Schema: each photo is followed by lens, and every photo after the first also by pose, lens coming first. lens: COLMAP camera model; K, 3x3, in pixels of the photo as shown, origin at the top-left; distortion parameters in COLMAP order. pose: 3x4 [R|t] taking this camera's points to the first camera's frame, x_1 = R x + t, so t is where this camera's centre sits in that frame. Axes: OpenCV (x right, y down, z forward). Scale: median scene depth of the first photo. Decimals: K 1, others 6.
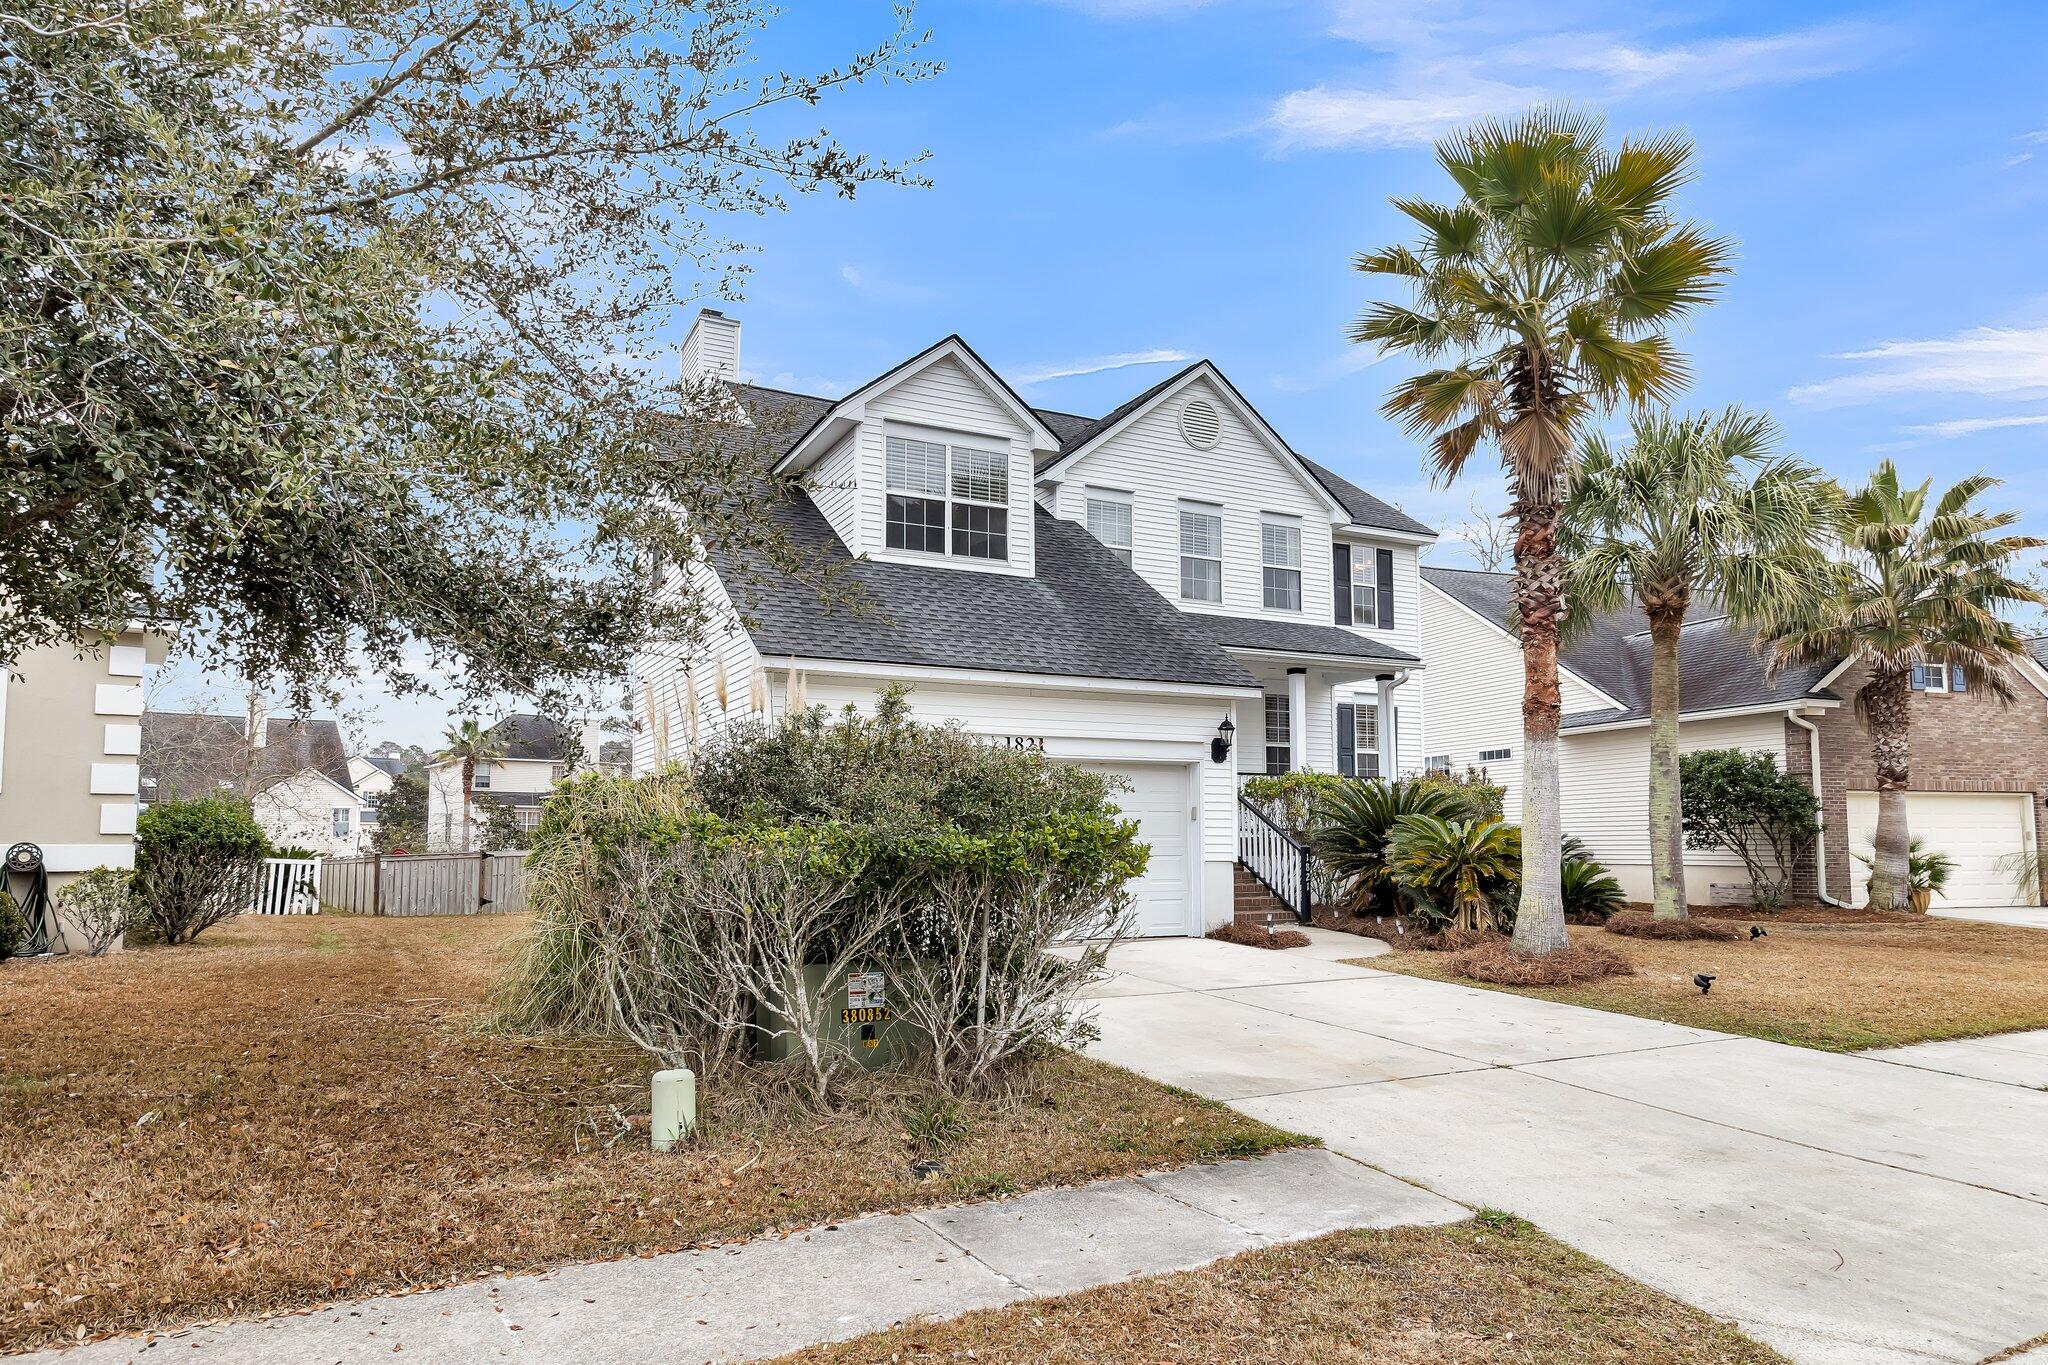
lens RADIAL K [[1262.9, 0, 1024.0], [0, 1262.9, 682.5], [0, 0, 1]] dist [-0.002615, -0.002280]
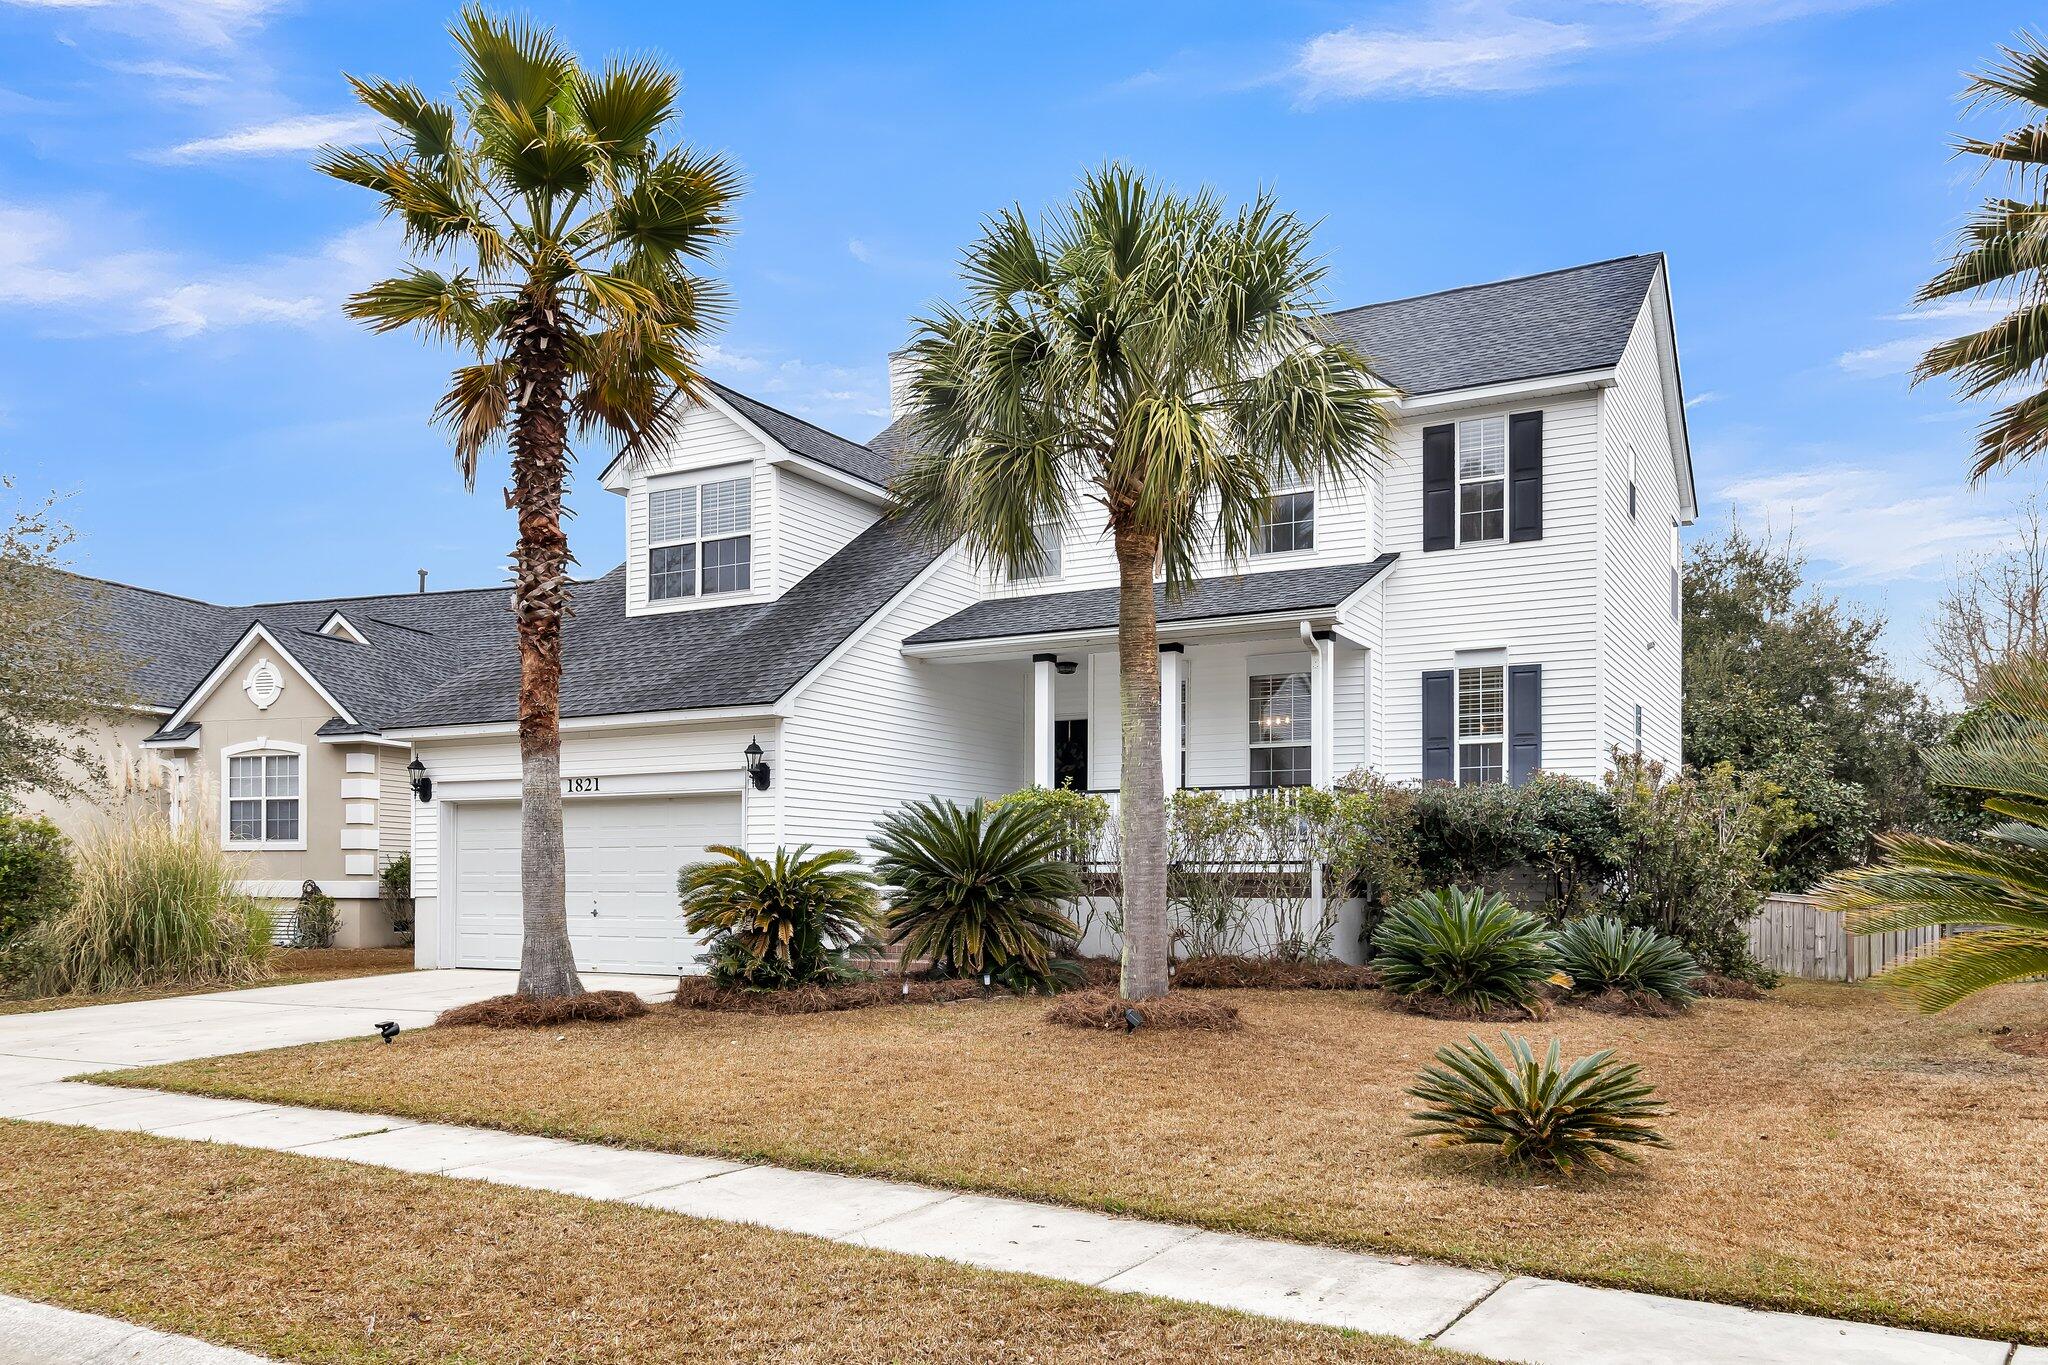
lens RADIAL K [[1521.2, 0, 1023.6], [0, 1521.2, 809.9], [0, 0, 1]] dist [-0.001330, 0.000506]
pose [[0.569405, -0.039003, -0.821132, 1.064340], [0.101040, 0.994621, 0.022821, 0.066476], [0.815824, -0.095961, 0.570282, 0.497474]]
